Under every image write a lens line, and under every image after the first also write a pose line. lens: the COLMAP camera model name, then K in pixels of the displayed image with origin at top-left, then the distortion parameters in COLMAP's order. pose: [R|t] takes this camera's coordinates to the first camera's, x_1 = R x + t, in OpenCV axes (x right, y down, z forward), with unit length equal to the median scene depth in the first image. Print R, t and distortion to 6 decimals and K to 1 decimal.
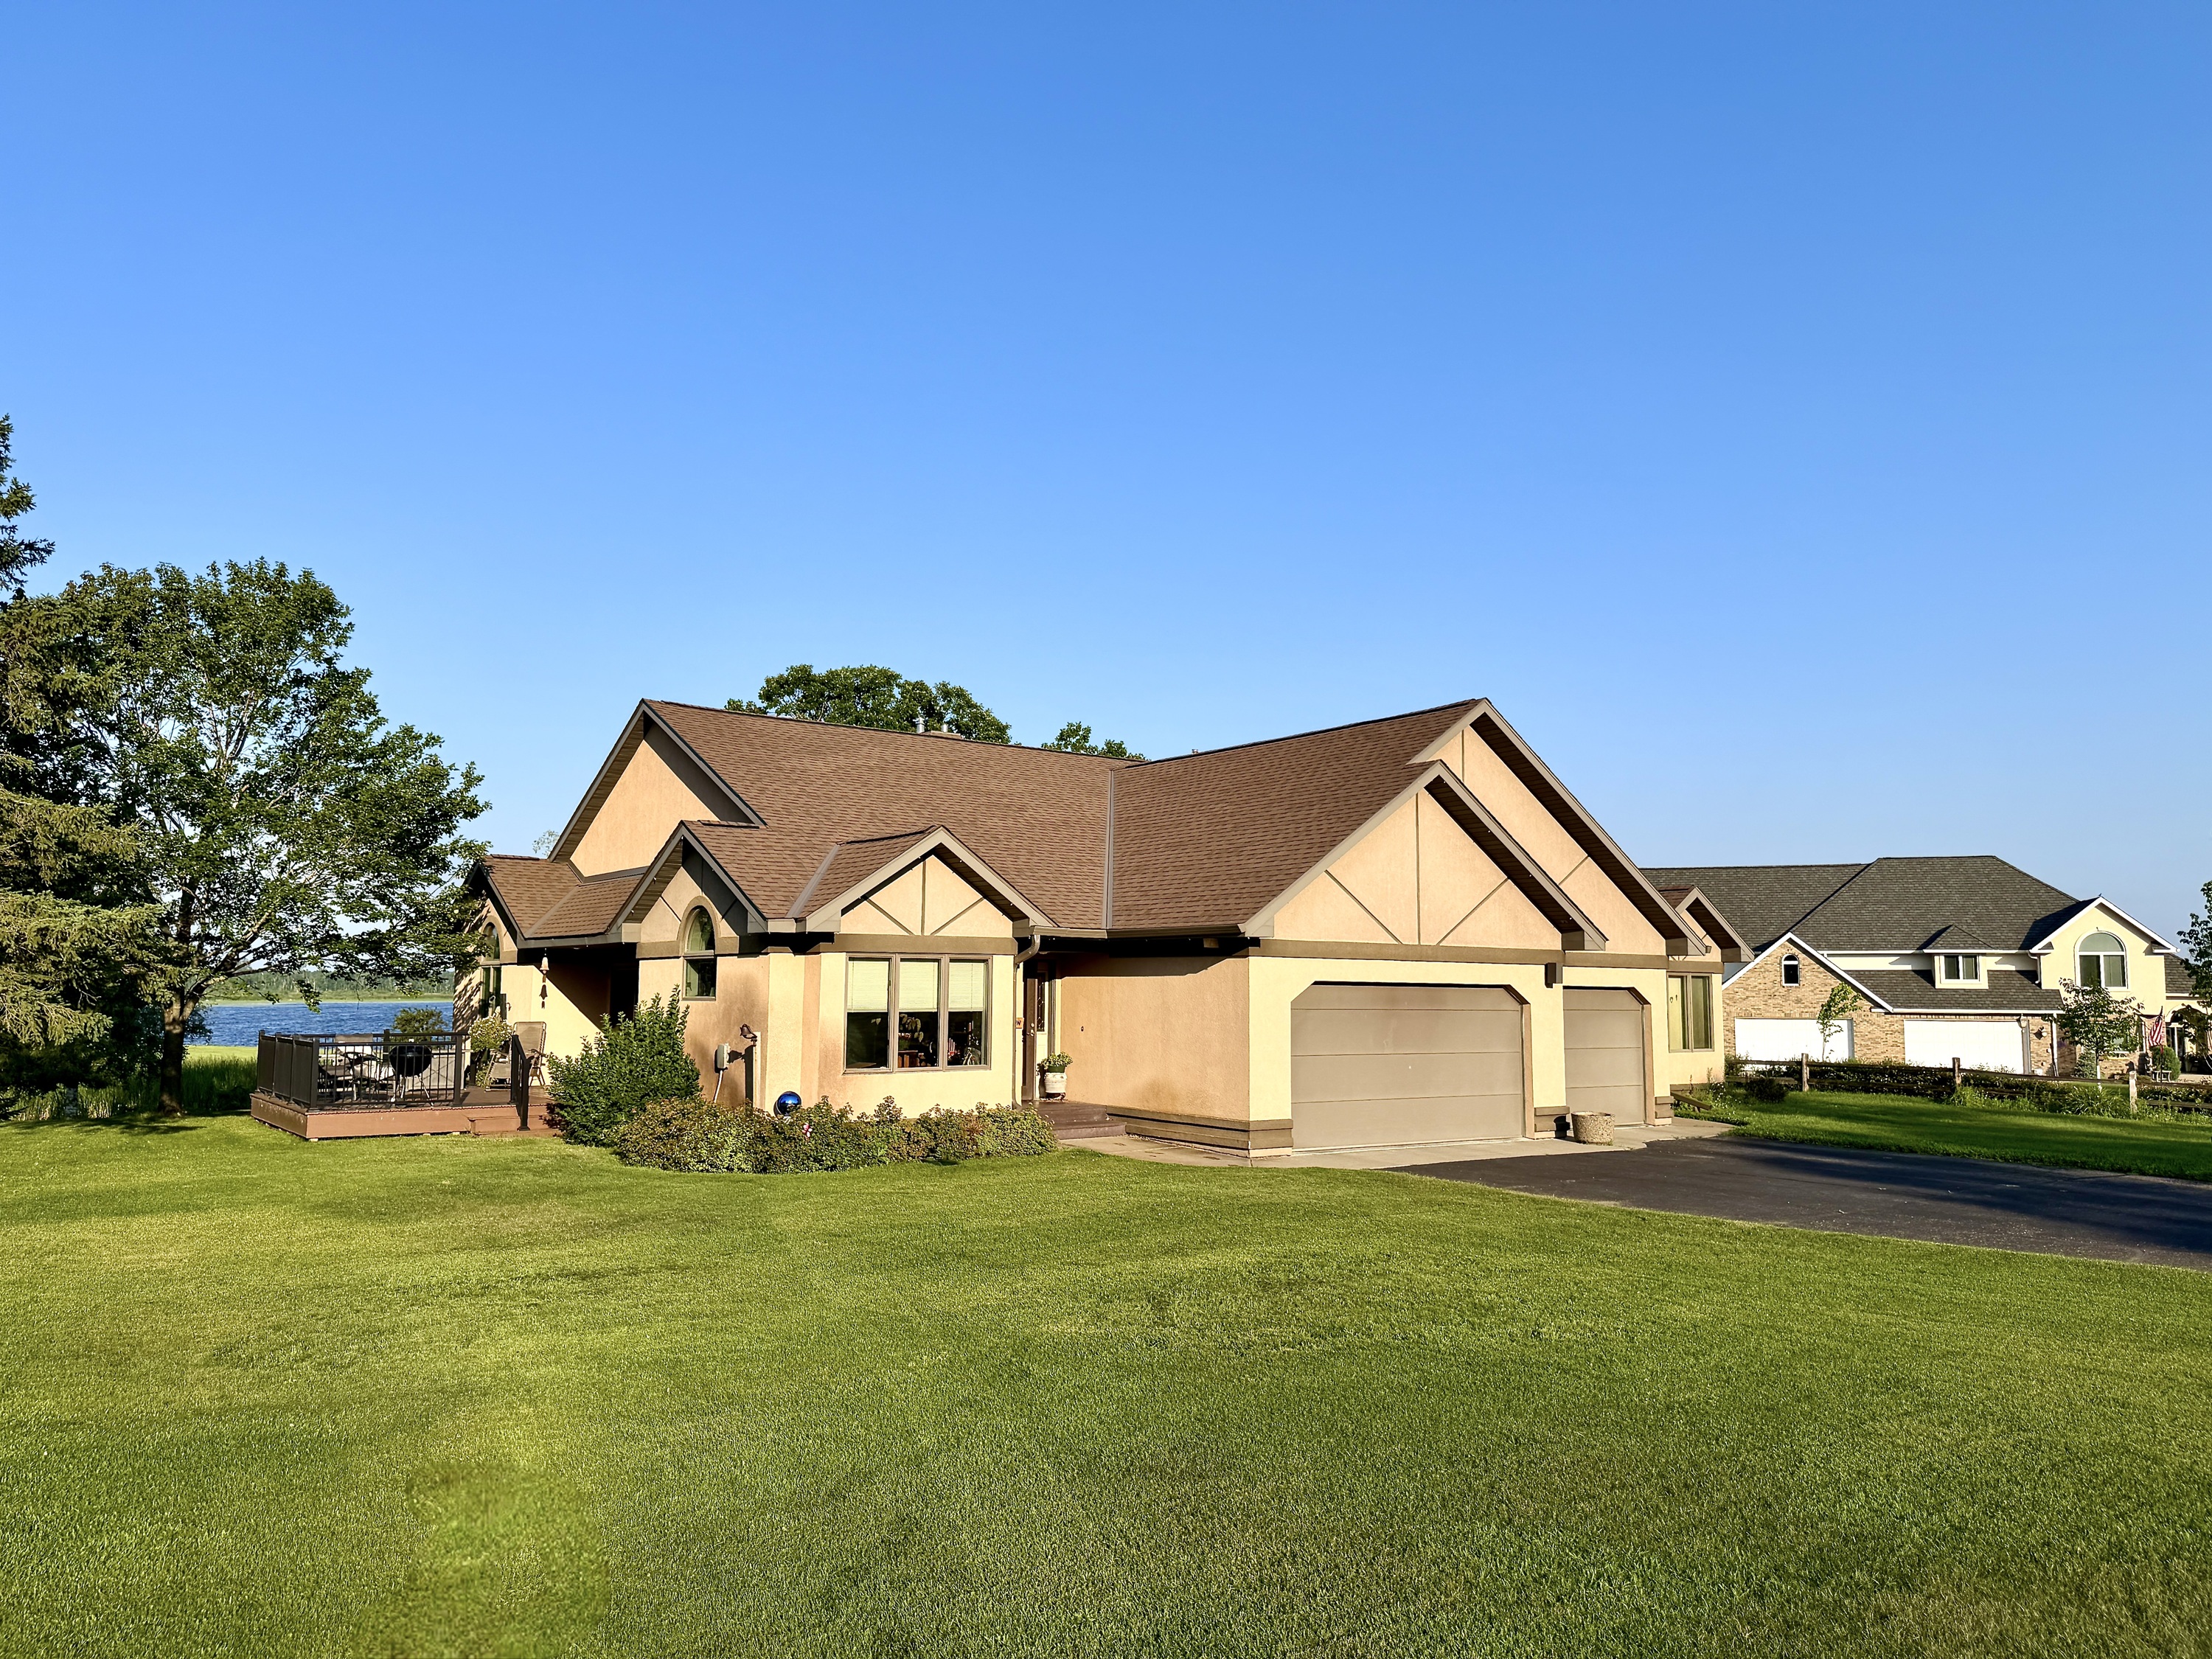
lens RADIAL K [[1551.7, 0, 1106.0], [0, 1551.7, 829.5], [0, 0, 1]] dist [0.114789, -0.148880]
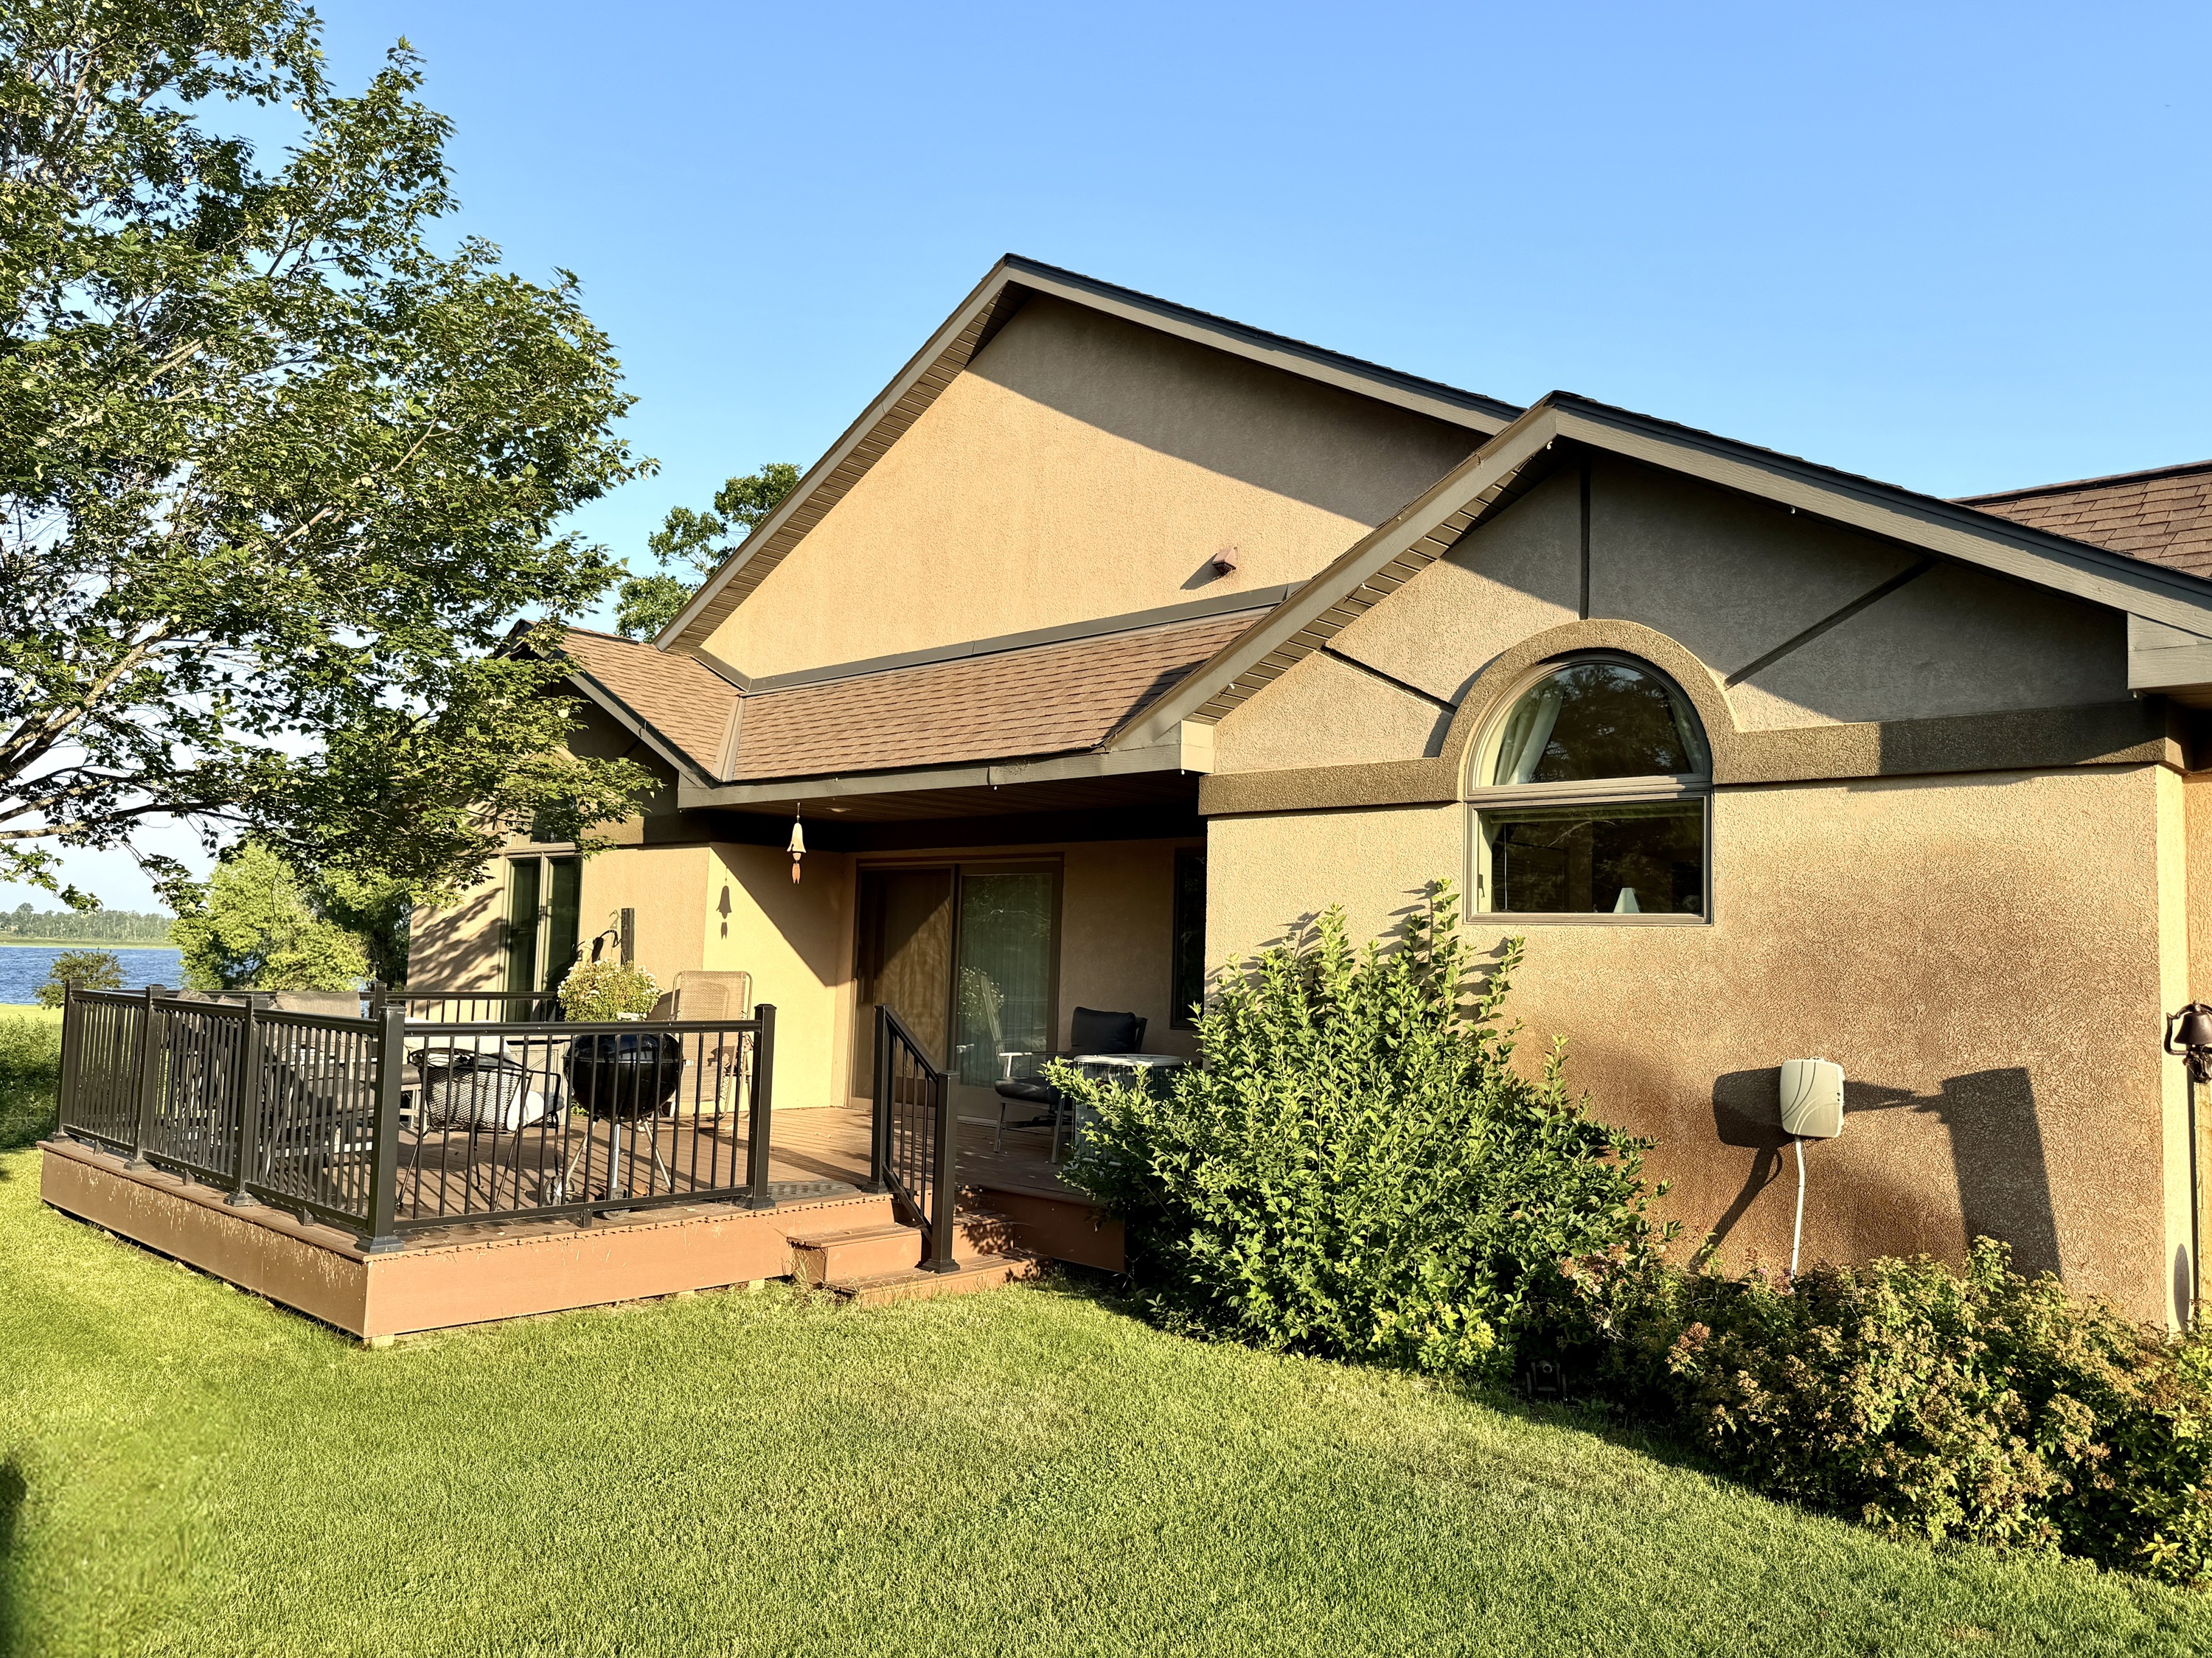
lens RADIAL K [[1551.6, 0, 1106.0], [0, 1551.6, 829.0], [0, 0, 1]] dist [0.114789, -0.148880]
pose [[0.981412, 0.037430, 0.188226, -0.416803], [-0.041771, 0.998944, 0.019146, 0.083709], [-0.187311, -0.026652, 0.981939, 0.663348]]
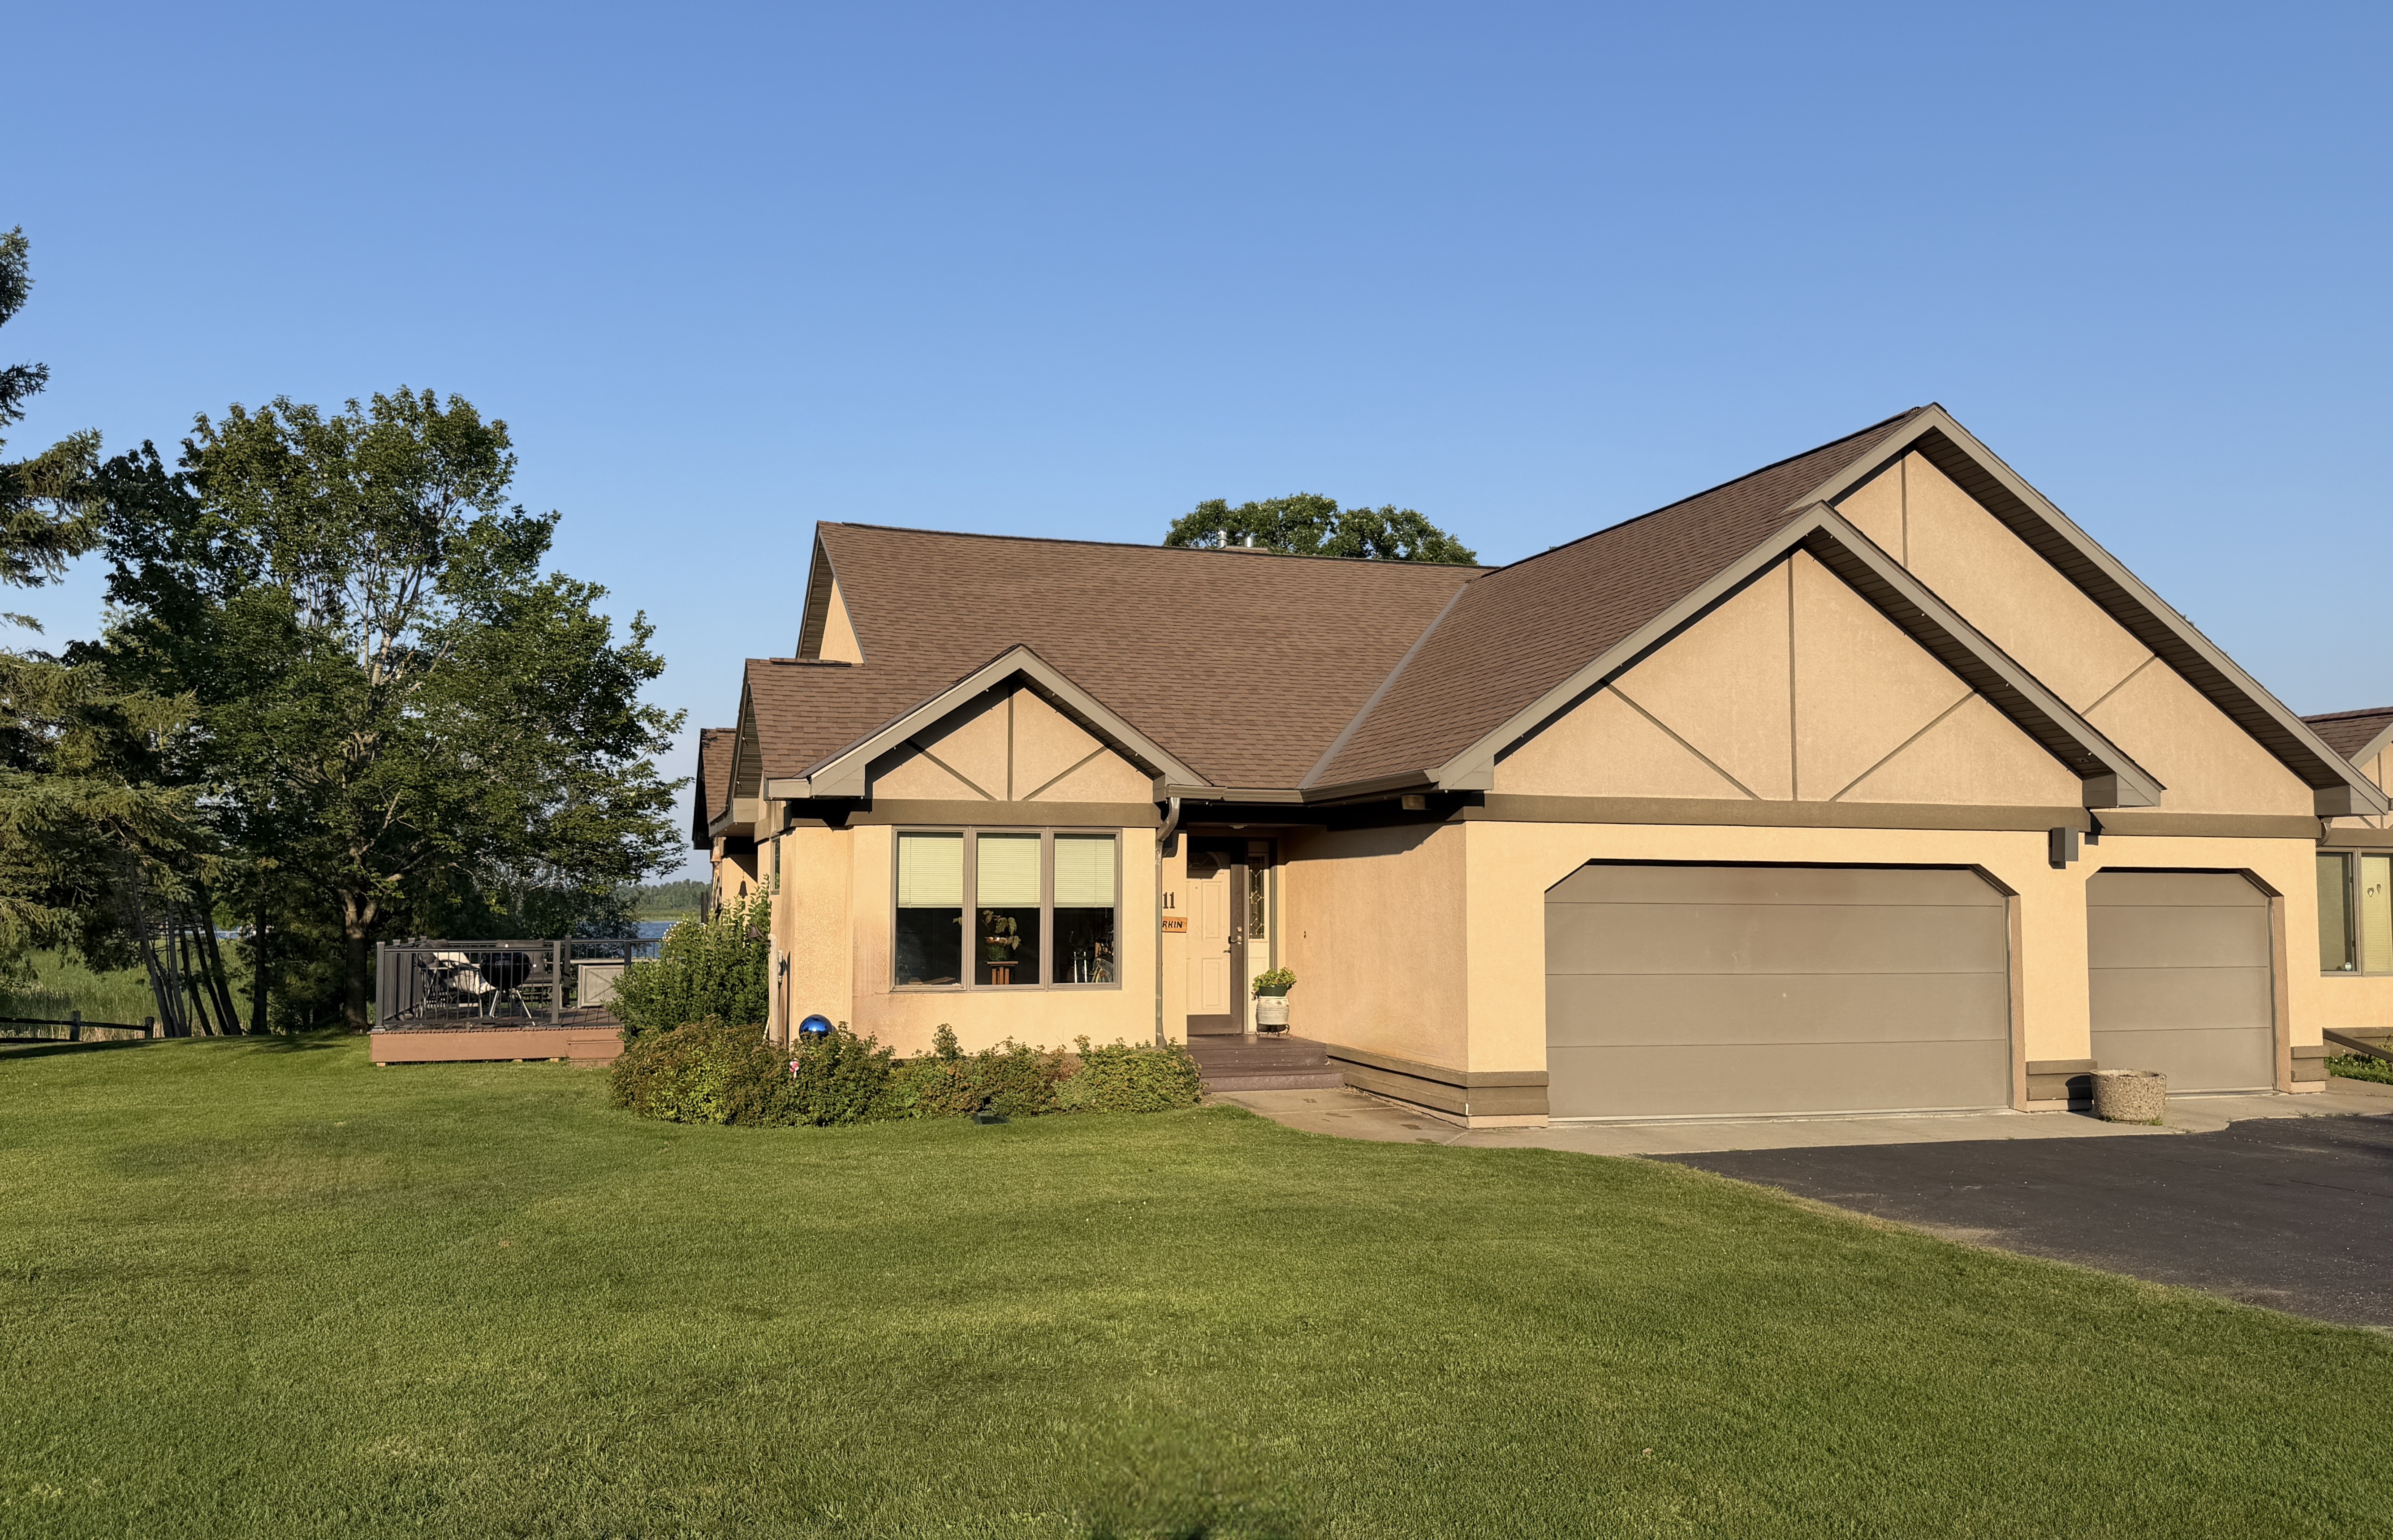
lens RADIAL K [[1791.4, 0, 1172.7], [0, 1791.4, 780.5], [0, 0, 1]] dist [0.127169, -0.213849]
pose [[0.944260, -0.027654, -0.328036, 0.205274], [0.038456, 0.998909, 0.026488, 0.036894], [0.326946, -0.037626, 0.944294, 0.230498]]
